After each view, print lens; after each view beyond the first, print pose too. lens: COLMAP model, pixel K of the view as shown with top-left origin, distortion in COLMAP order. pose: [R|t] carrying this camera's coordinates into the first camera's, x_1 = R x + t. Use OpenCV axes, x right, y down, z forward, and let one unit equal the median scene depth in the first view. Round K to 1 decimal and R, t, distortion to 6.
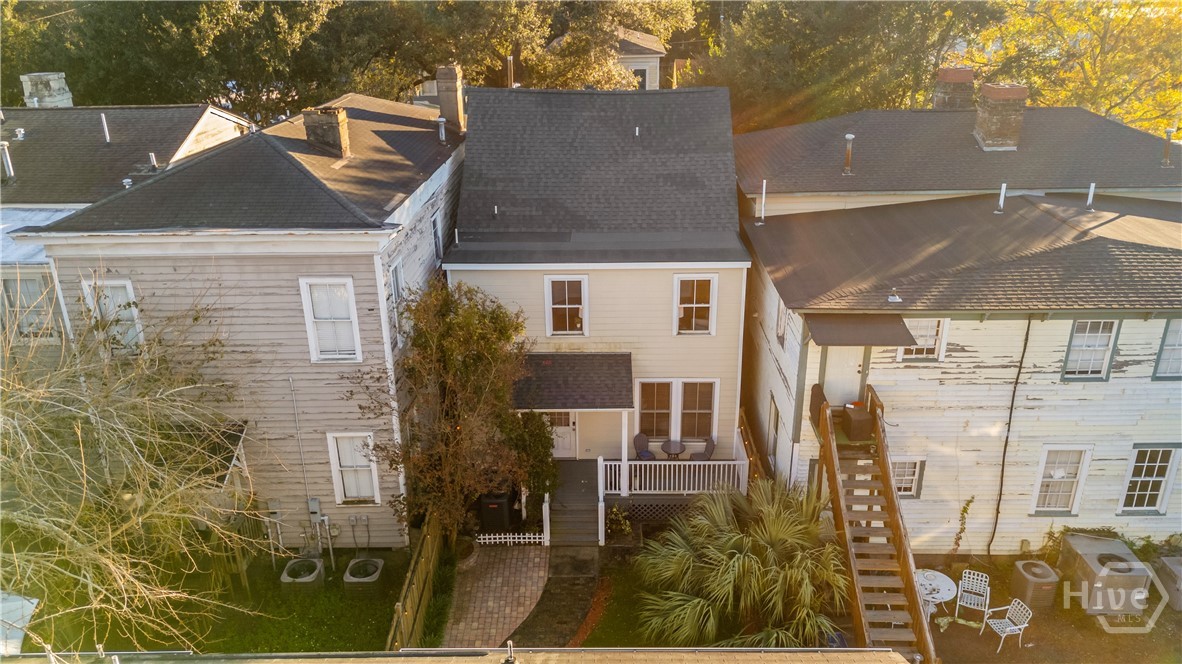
lens RADIAL K [[886.7, 0, 596.2], [0, 886.7, 335.7], [0, 0, 1]] dist [0.033497, -0.002709]
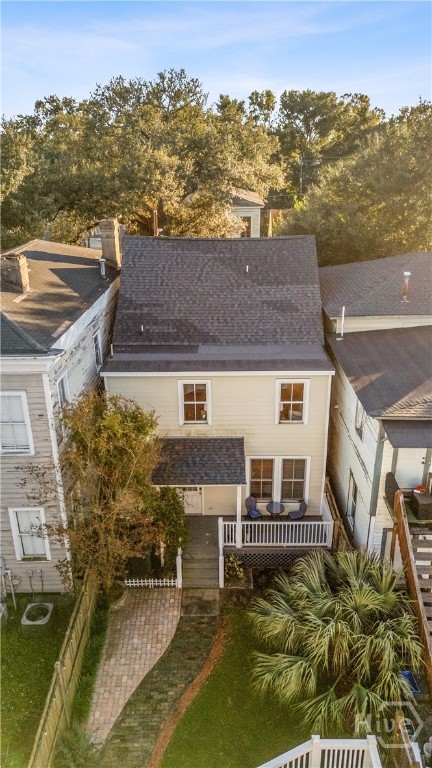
lens RADIAL K [[576.1, 0, 216.0], [0, 576.1, 384.0], [0, 0, 1]] dist [0.033497, -0.002709]
pose [[1.000000, -0.000446, -0.000204, -0.001678], [0.000445, 0.999999, -0.001224, -0.061289], [0.000204, 0.001224, 0.999999, 0.142705]]
